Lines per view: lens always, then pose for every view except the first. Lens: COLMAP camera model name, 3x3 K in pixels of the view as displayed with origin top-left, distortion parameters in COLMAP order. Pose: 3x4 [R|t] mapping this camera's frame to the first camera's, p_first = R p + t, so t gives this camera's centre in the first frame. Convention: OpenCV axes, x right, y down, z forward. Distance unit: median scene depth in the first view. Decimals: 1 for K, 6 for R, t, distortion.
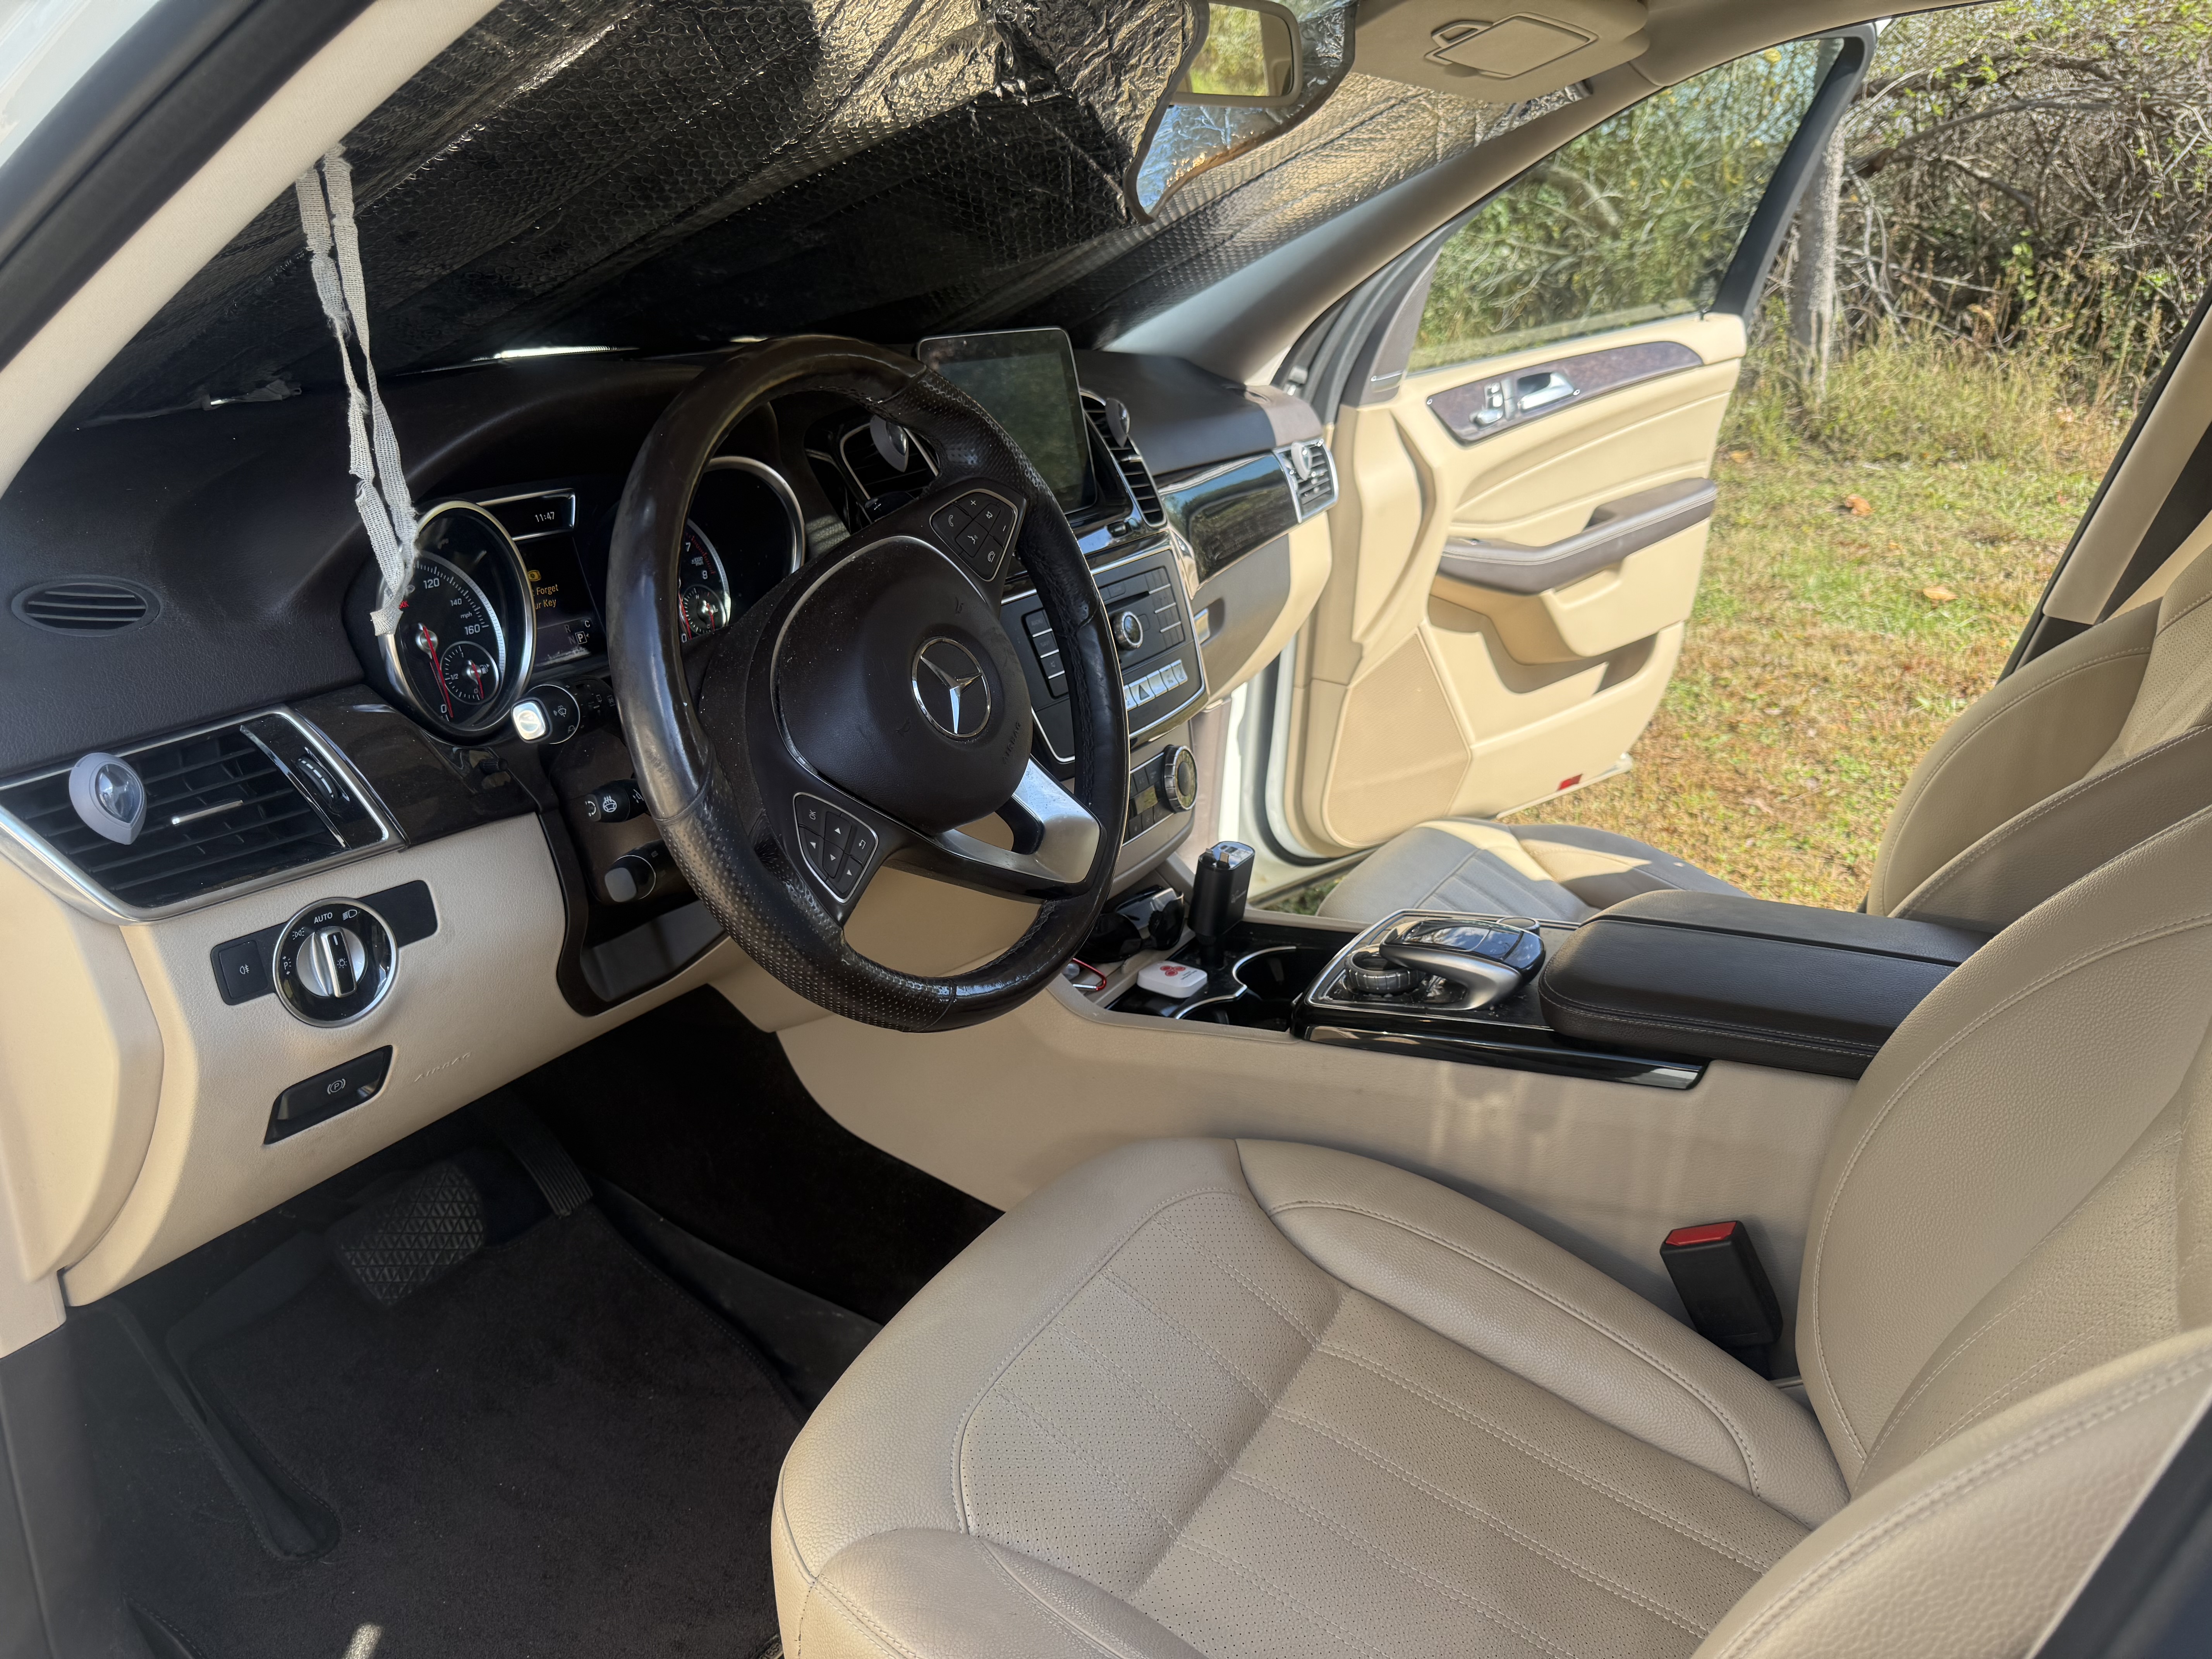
lens RADIAL K [[1553.1, 0, 1120.4], [0, 1553.1, 843.3], [0, 0, 1]] dist [-0.005334, -0.012886]
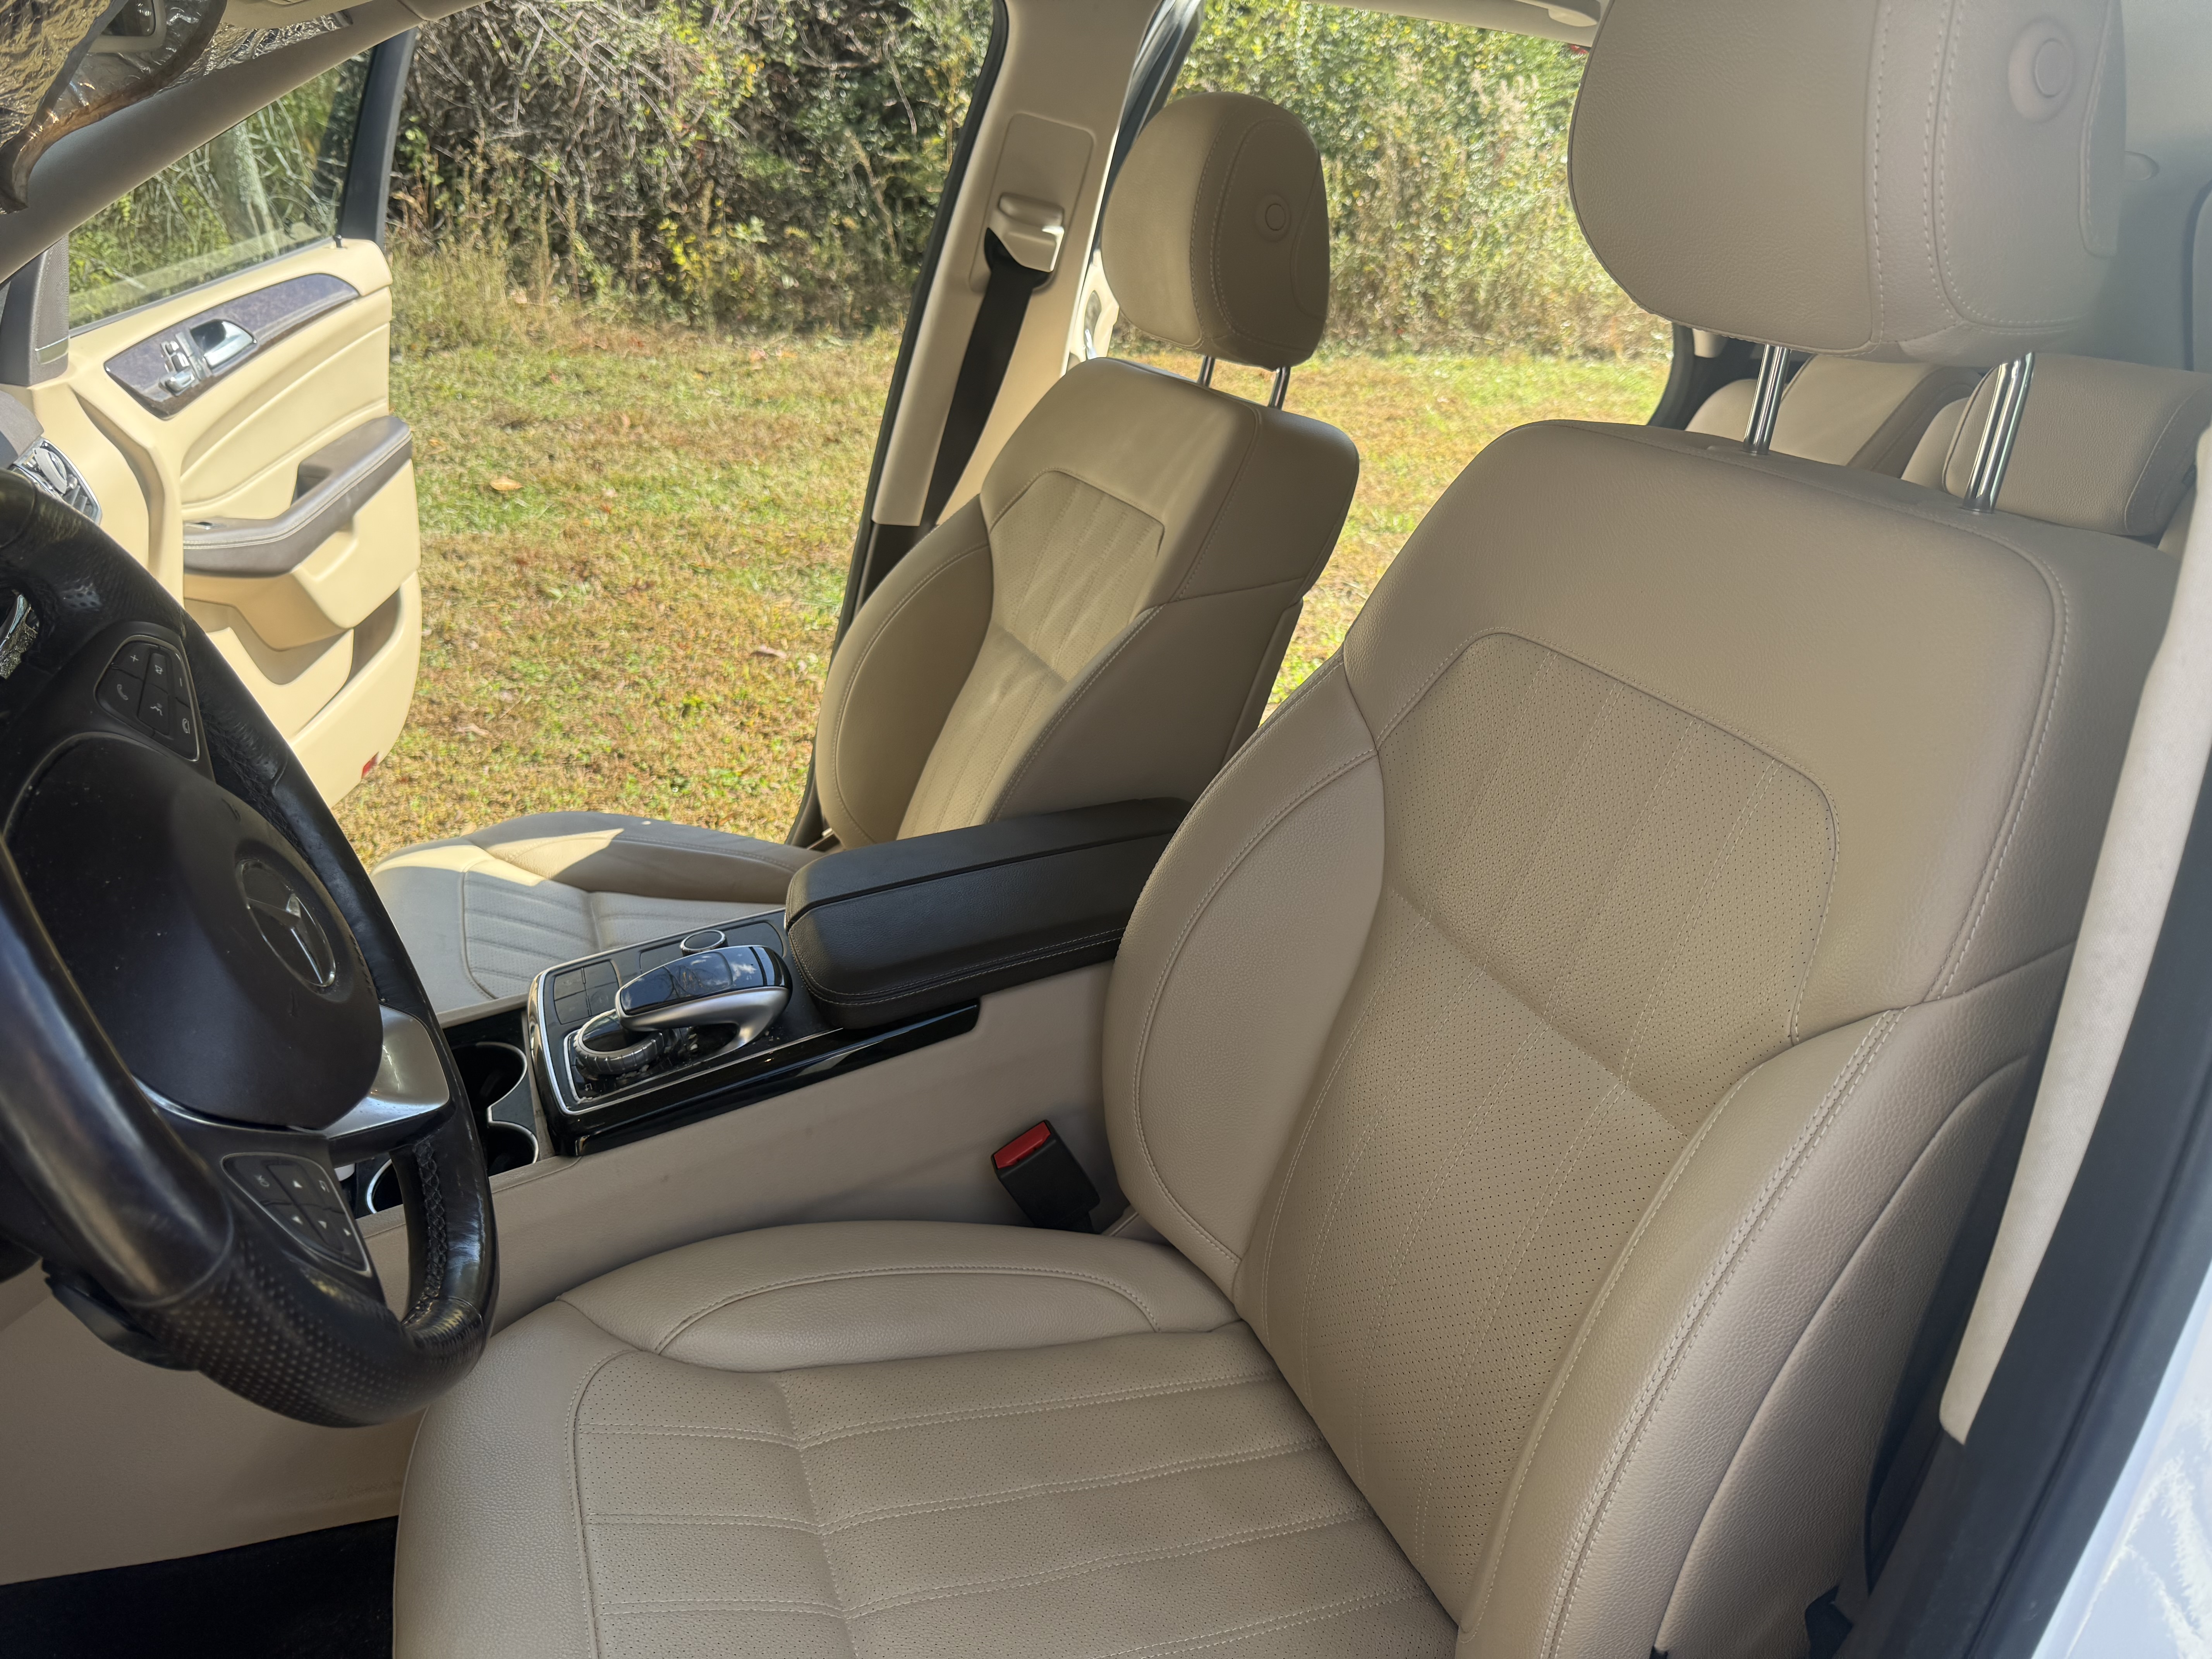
lens RADIAL K [[1553.1, 0, 1119.6], [0, 1553.1, 821.9], [0, 0, 1]] dist [-0.005334, -0.012886]
pose [[0.595205, -0.303027, 0.744249, -0.140061], [0.257259, 0.949284, 0.180769, -0.061232], [-0.761281, 0.083870, 0.642975, 0.085323]]
